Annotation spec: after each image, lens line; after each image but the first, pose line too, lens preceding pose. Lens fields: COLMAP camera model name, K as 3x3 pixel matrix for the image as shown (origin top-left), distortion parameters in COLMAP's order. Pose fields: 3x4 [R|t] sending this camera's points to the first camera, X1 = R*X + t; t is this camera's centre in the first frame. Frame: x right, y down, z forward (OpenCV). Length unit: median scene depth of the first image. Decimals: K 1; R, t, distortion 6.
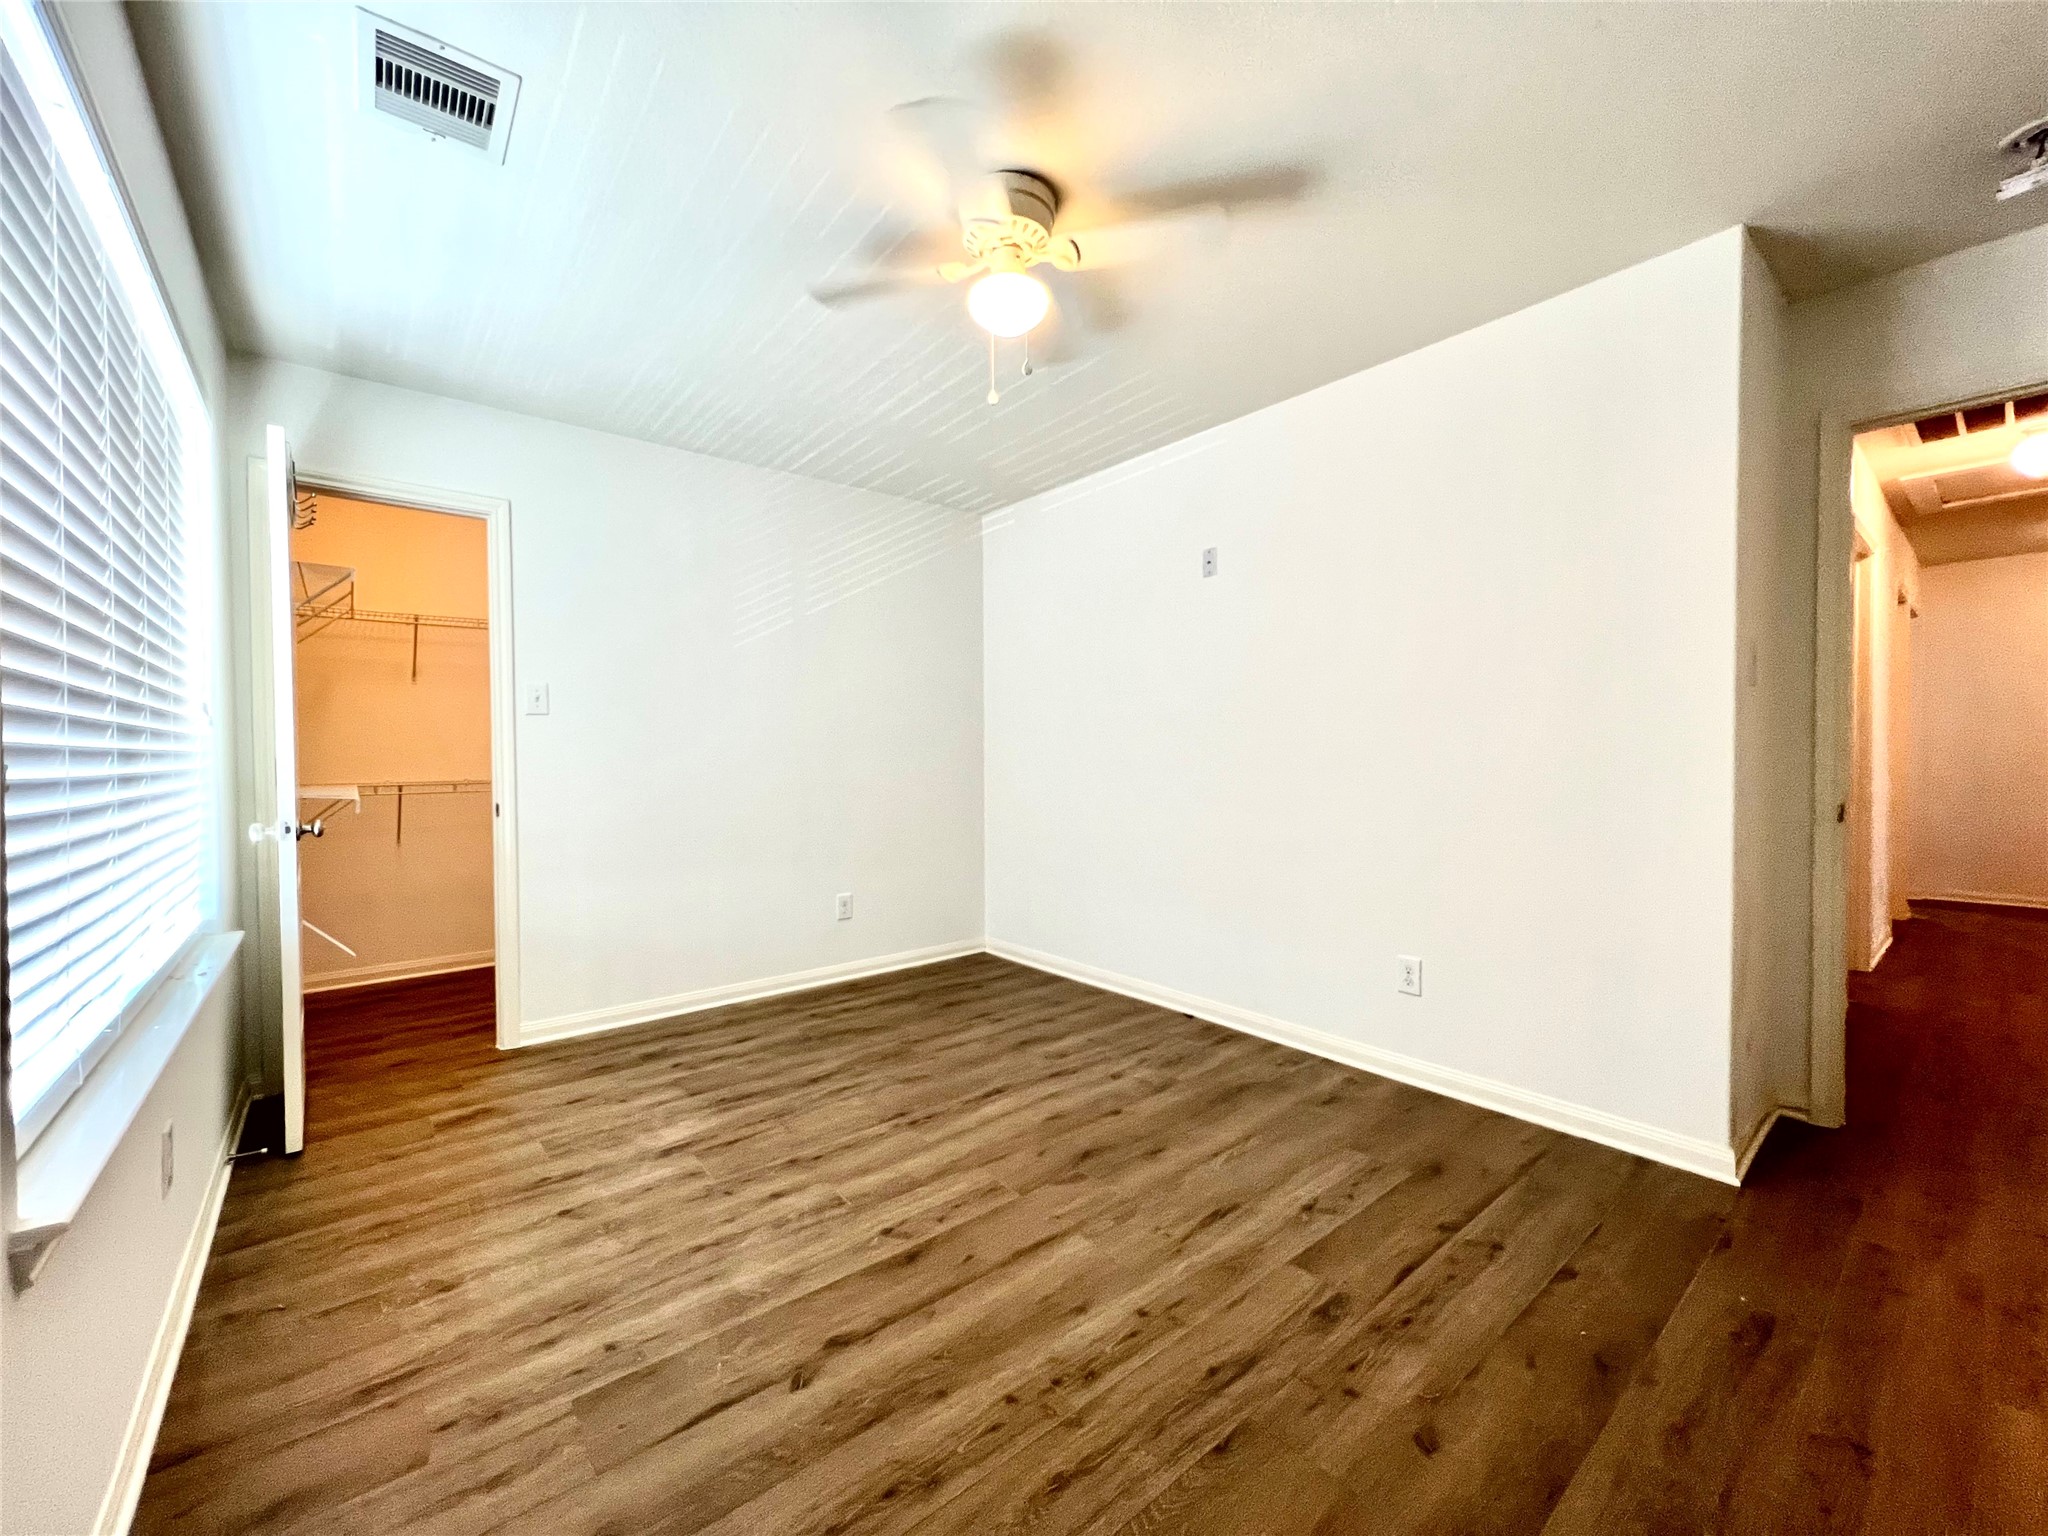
lens RADIAL K [[814.2, 0, 1026.4], [0, 814.2, 769.2], [0, 0, 1]] dist [0.002235, -0.000001]
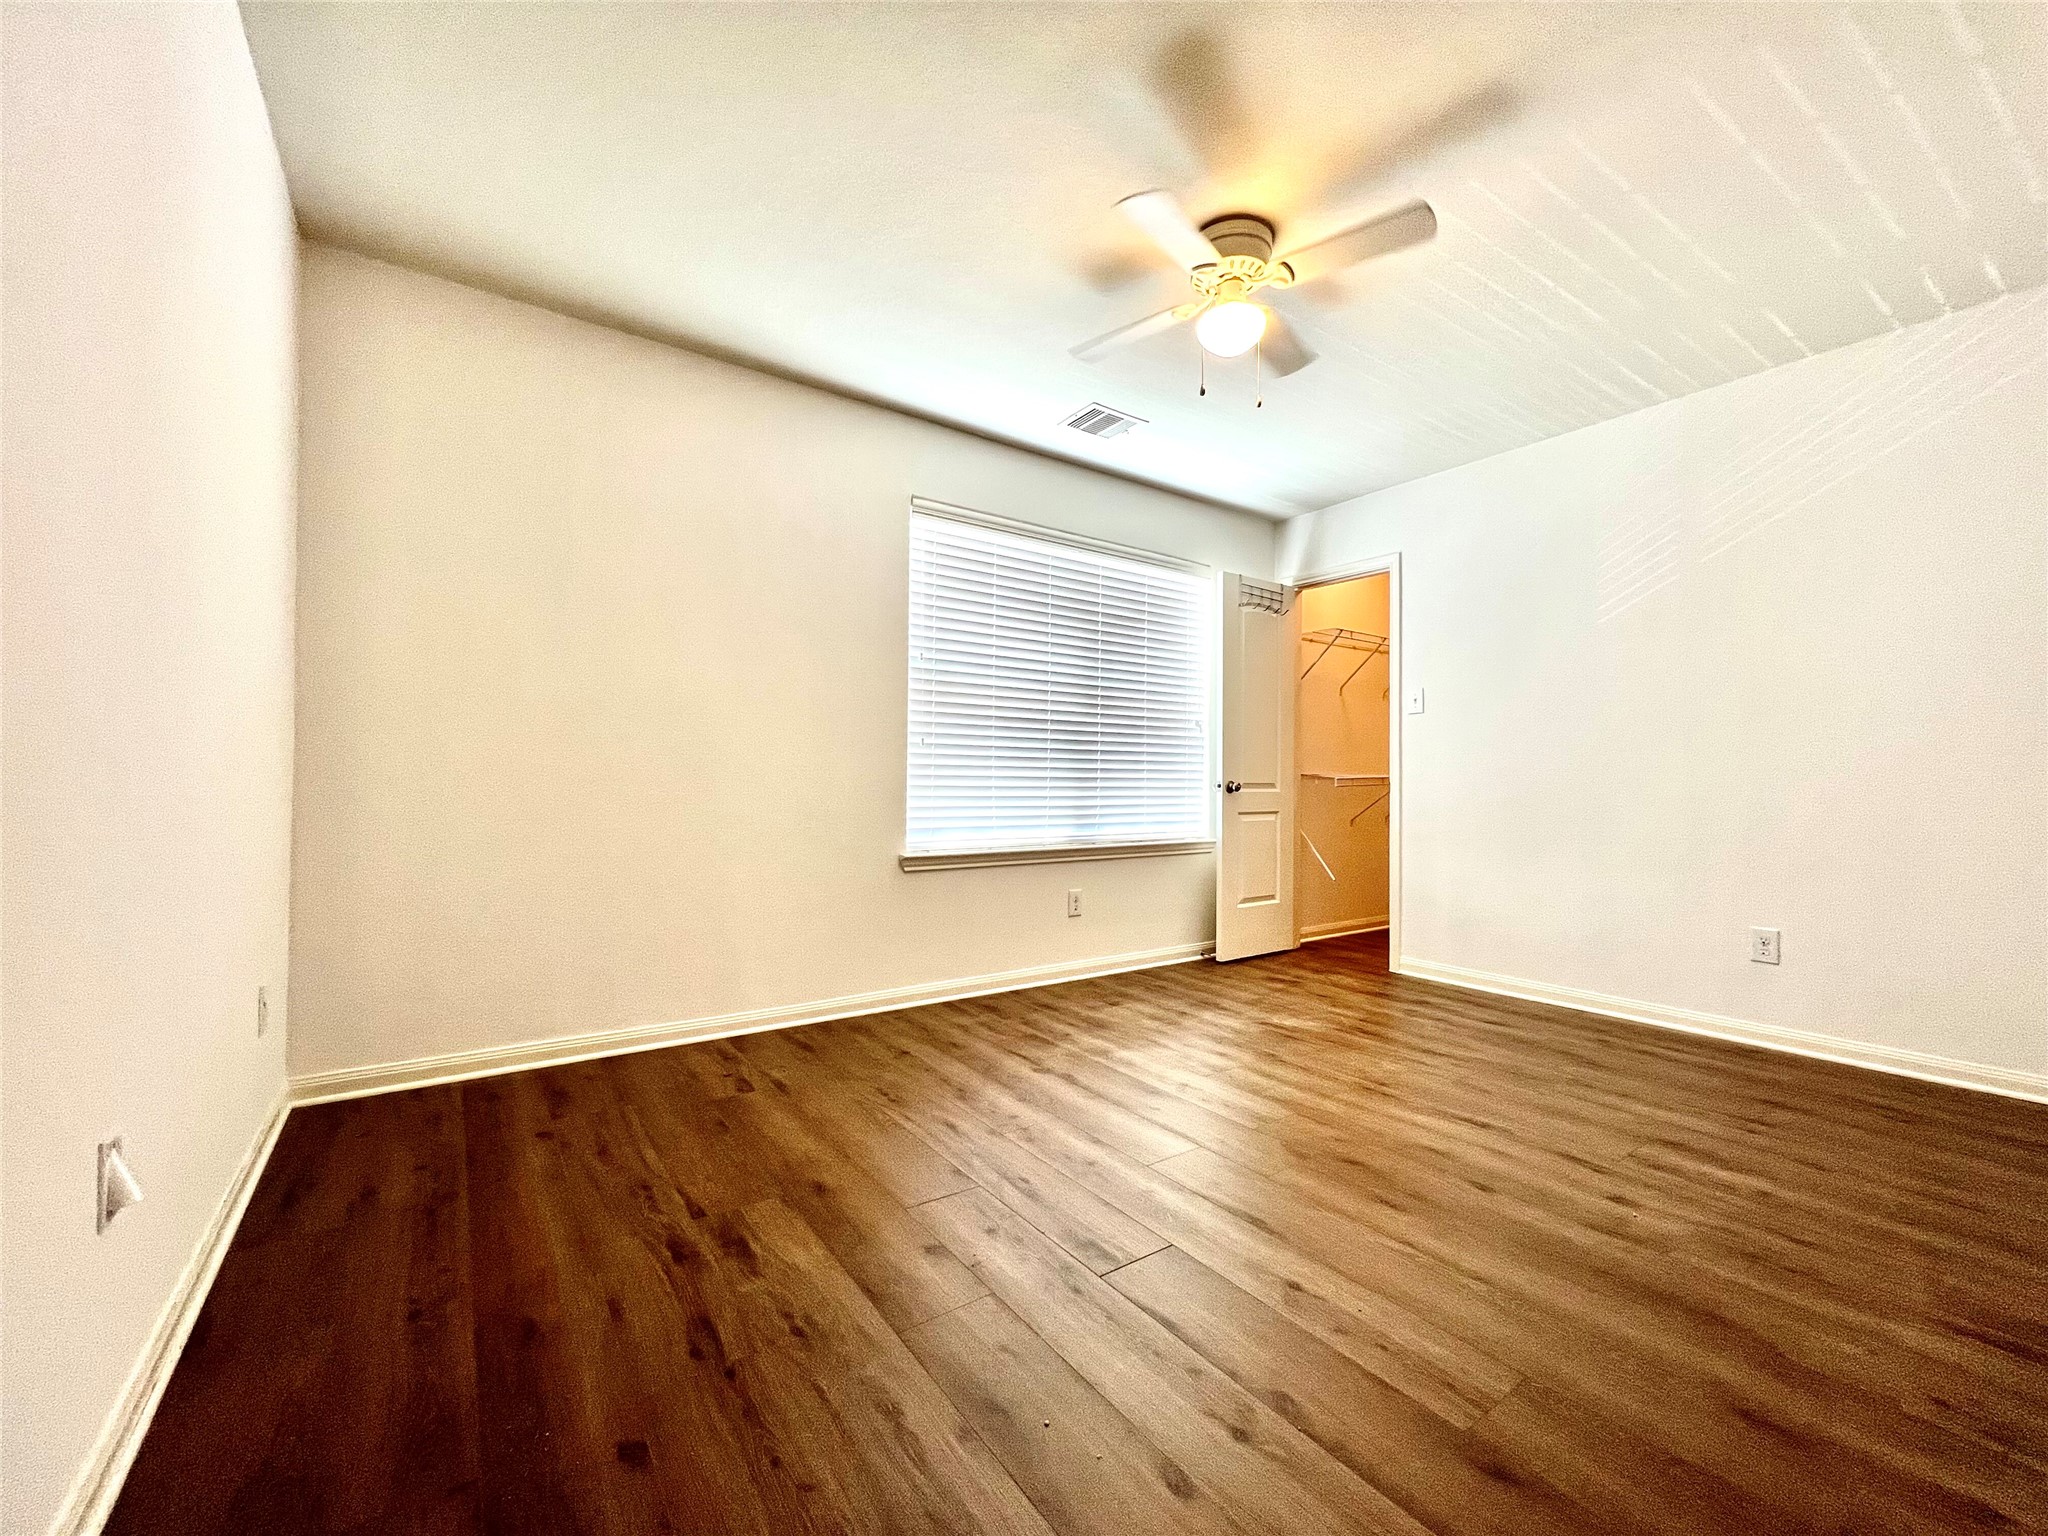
lens RADIAL K [[823.8, 0, 1026.5], [0, 823.8, 768.6], [0, 0, 1]] dist [-0.001008, -0.000028]
pose [[-0.075437, -0.009749, -0.997103, 0.906573], [-0.027370, 0.999596, -0.007702, 0.056413], [0.996775, 0.026710, -0.075673, 0.638673]]
